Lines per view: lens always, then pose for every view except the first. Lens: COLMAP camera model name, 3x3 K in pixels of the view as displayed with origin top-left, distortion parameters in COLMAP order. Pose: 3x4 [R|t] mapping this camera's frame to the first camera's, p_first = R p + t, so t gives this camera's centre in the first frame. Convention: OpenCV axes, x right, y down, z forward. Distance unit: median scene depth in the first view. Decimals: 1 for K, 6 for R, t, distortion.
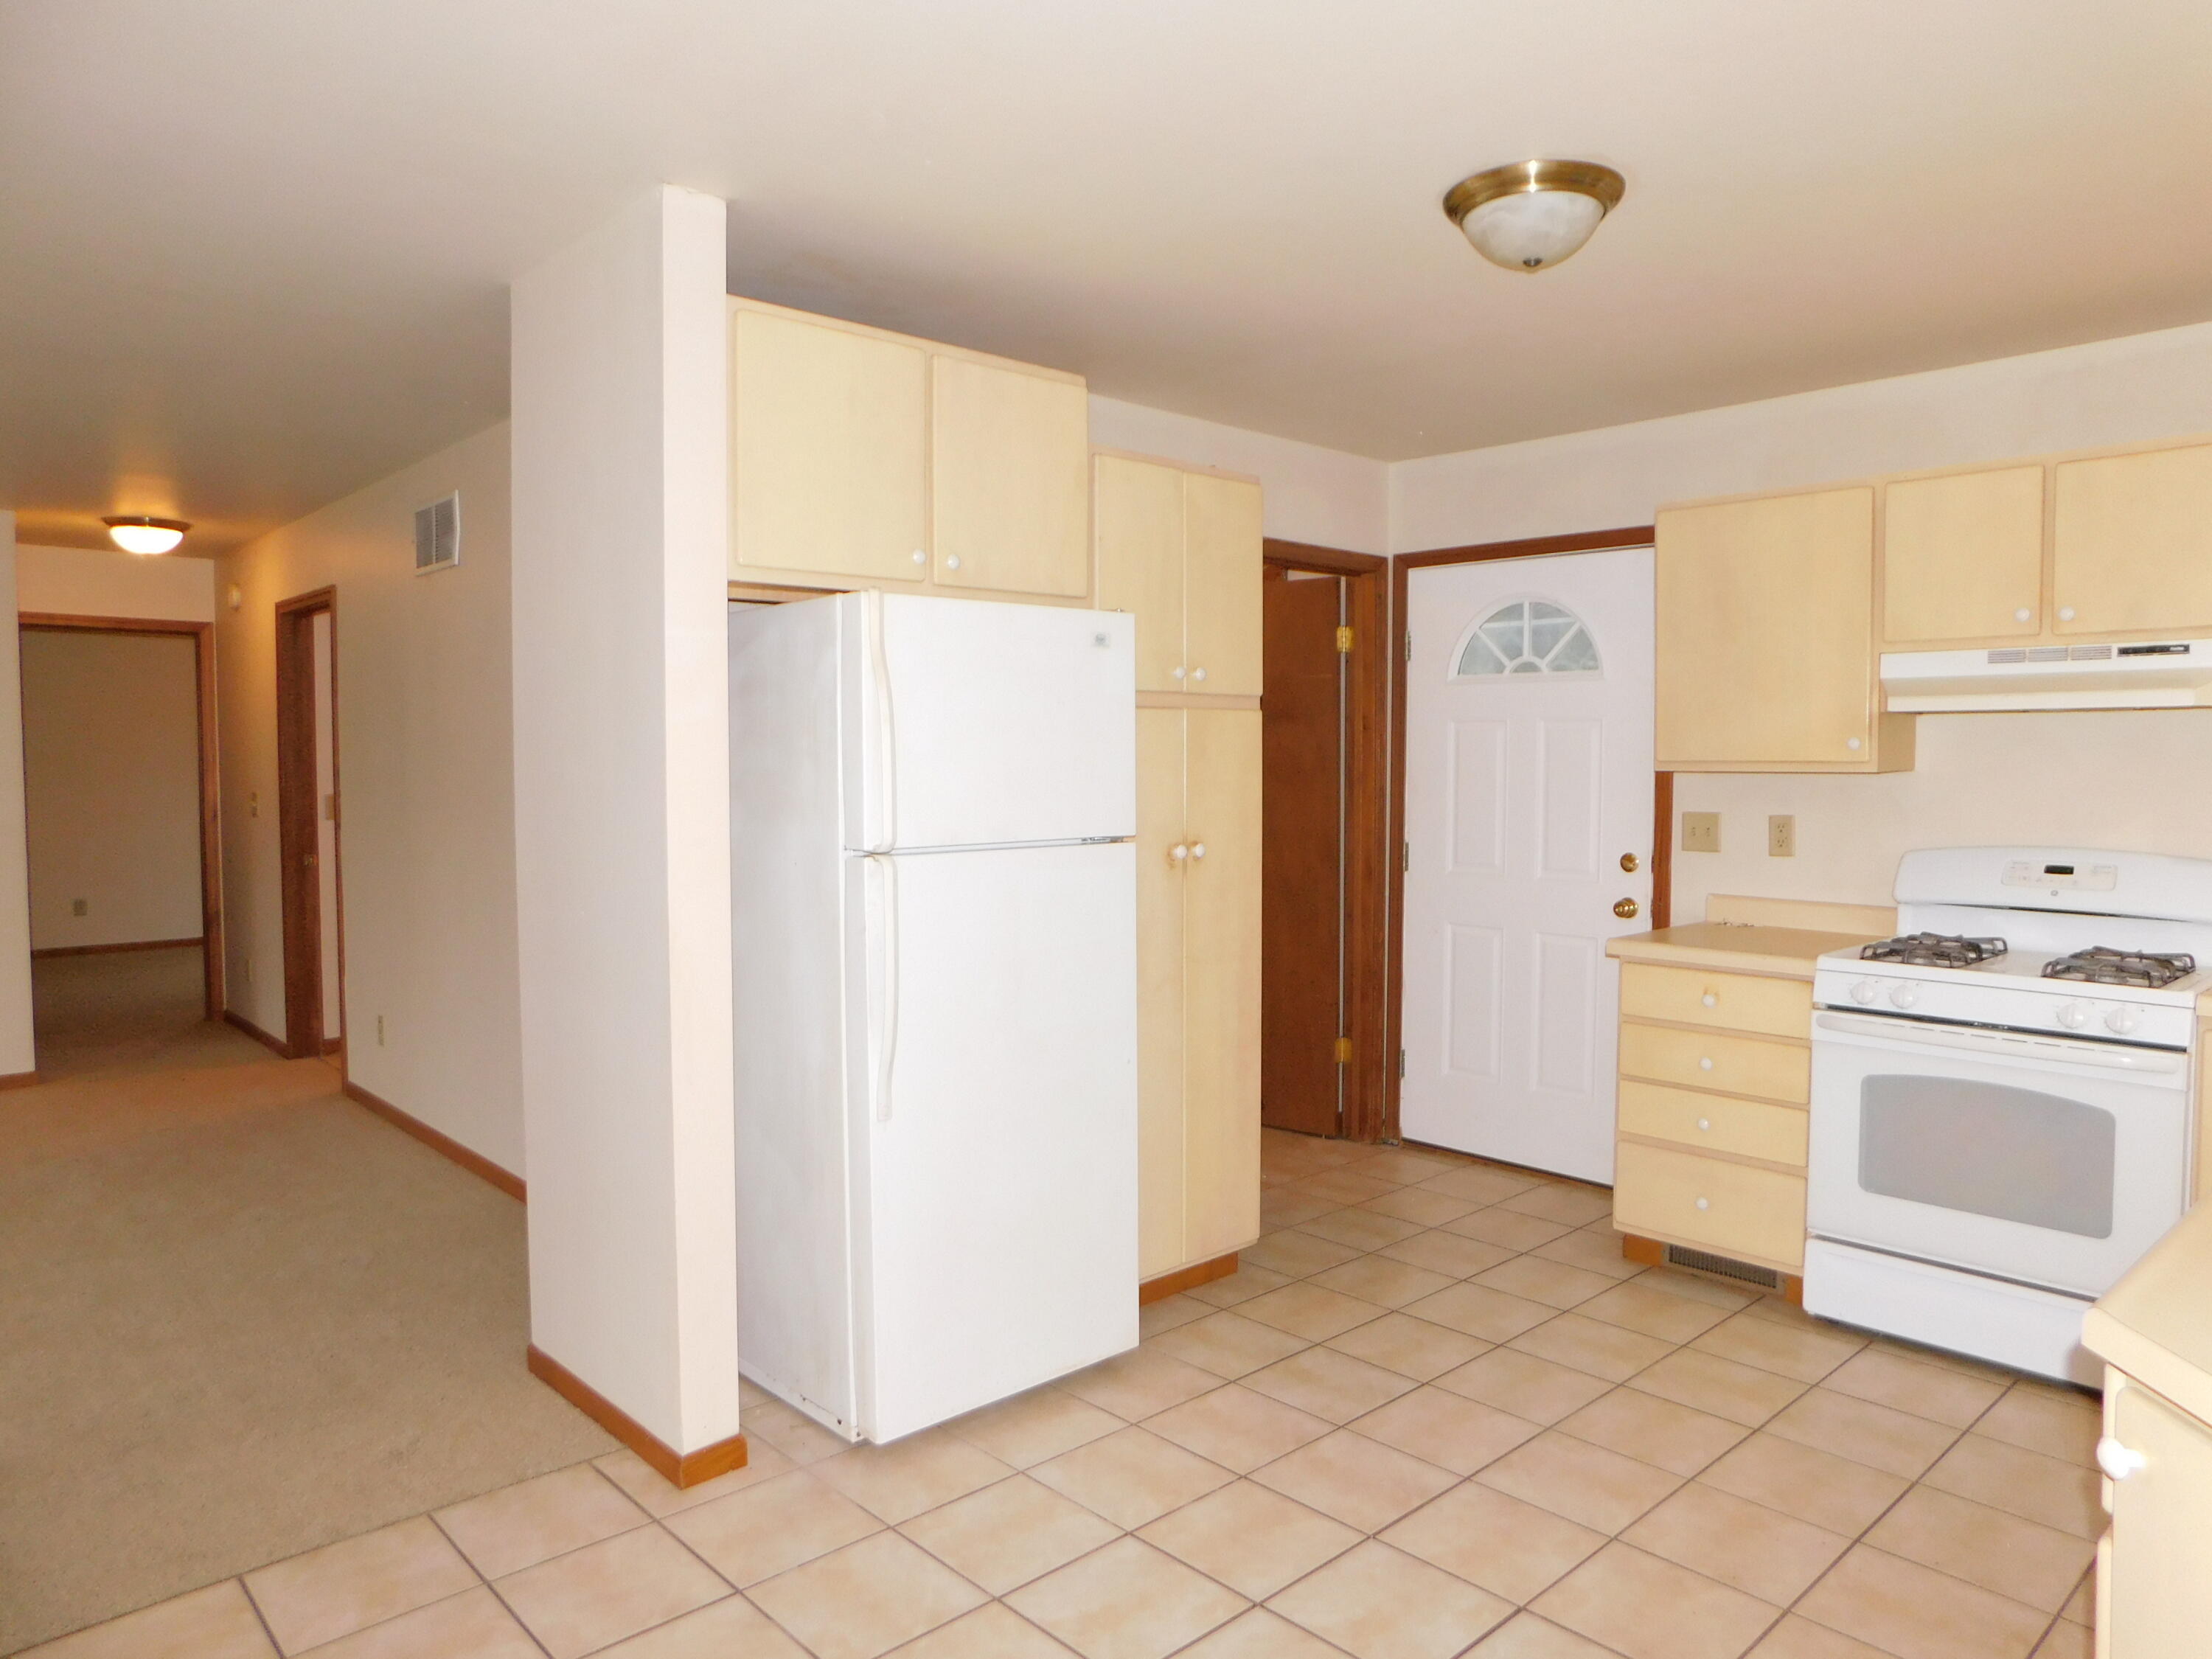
lens RADIAL K [[1437.8, 0, 1106.0], [0, 1437.8, 829.5], [0, 0, 1]] dist [-0.039785, 0.001161]
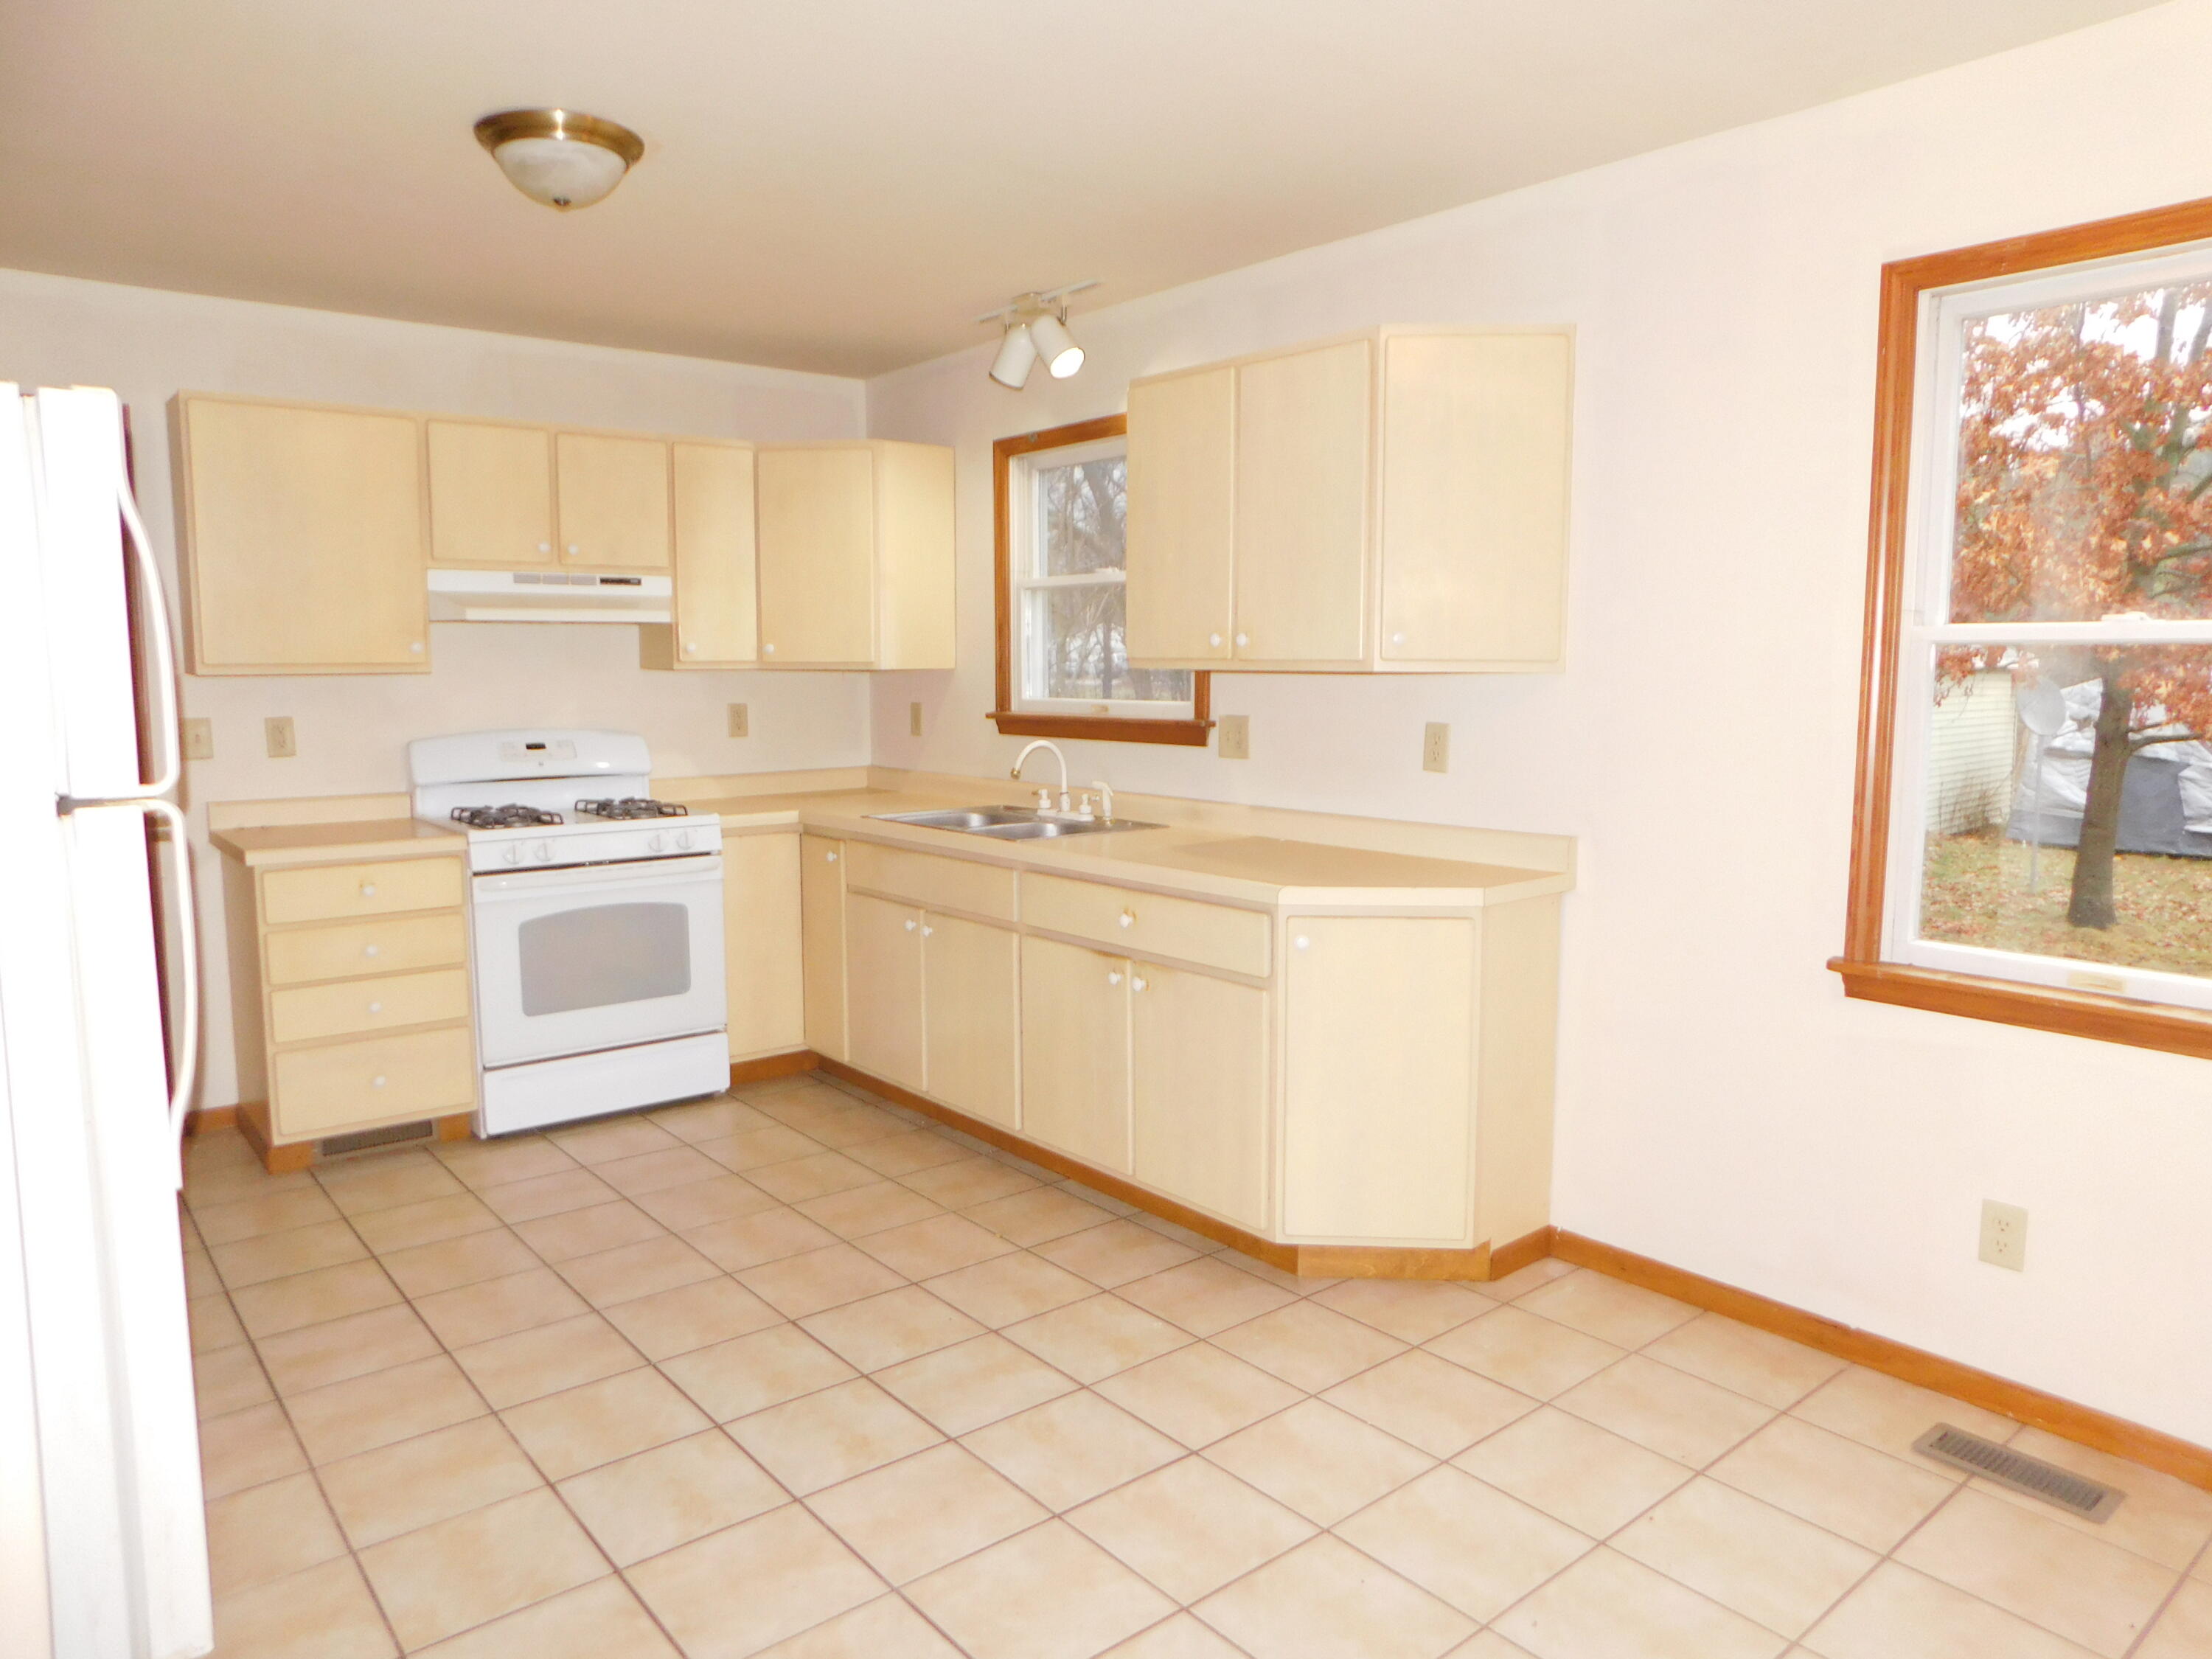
lens RADIAL K [[1437.8, 0, 1106.0], [0, 1437.8, 829.5], [0, 0, 1]] dist [-0.039785, 0.001161]
pose [[0.064062, -0.115885, 0.991195, -0.637439], [0.051845, 0.992280, 0.112661, -0.017261], [-0.996598, 0.044171, 0.069575, 0.416550]]
